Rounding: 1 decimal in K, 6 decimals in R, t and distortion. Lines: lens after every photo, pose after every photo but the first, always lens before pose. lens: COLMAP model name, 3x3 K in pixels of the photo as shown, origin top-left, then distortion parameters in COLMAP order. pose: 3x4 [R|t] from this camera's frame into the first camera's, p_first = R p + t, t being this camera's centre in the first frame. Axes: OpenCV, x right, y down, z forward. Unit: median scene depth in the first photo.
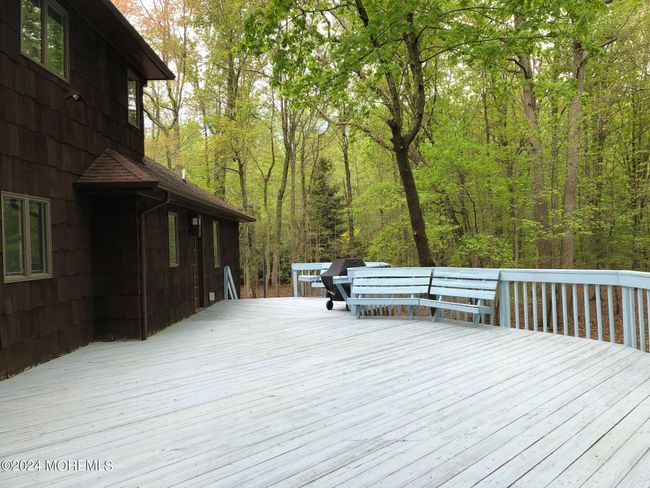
lens RADIAL K [[533.7, 0, 325.0], [0, 533.7, 244.0], [0, 0, 1]] dist [0.028208, -0.011457]
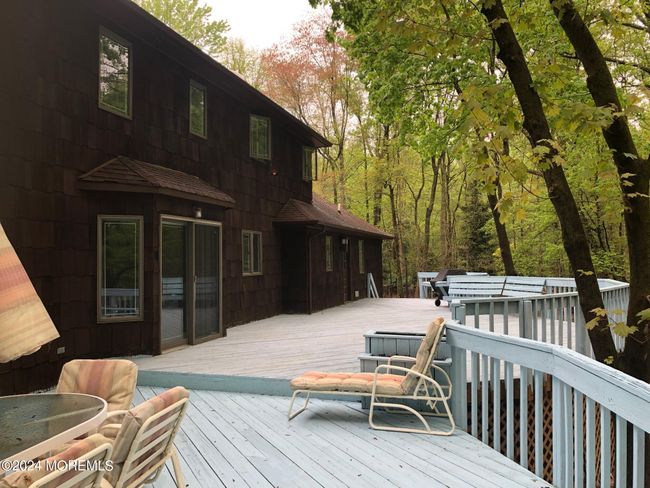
lens RADIAL K [[519.0, 0, 325.0], [0, 519.0, 244.0], [0, 0, 1]] dist [0.189878, -0.651662]
pose [[0.952459, 0.005329, -0.304620, 0.170994], [-0.011845, 0.999739, -0.019546, -0.007941], [0.304436, 0.022226, 0.952273, -0.455726]]
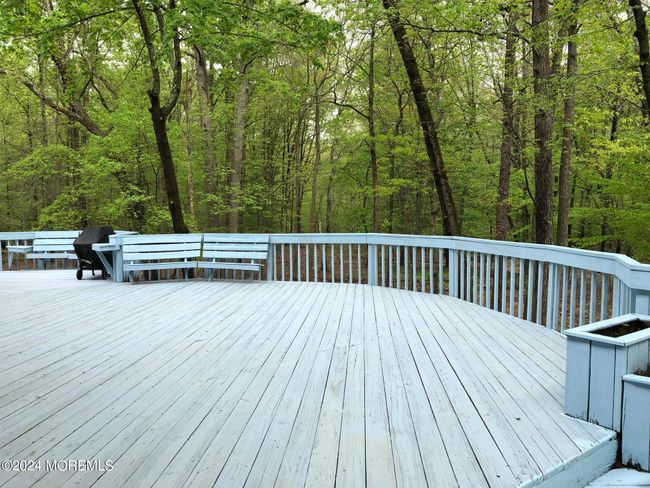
lens RADIAL K [[524.5, 0, 325.0], [0, 524.5, 244.0], [0, 0, 1]] dist [0.029597, -0.016123]
pose [[0.780934, -0.014066, 0.624455, -0.283480], [-0.016923, 0.998903, 0.043665, 0.013559], [-0.624384, -0.044667, 0.779839, -0.010200]]
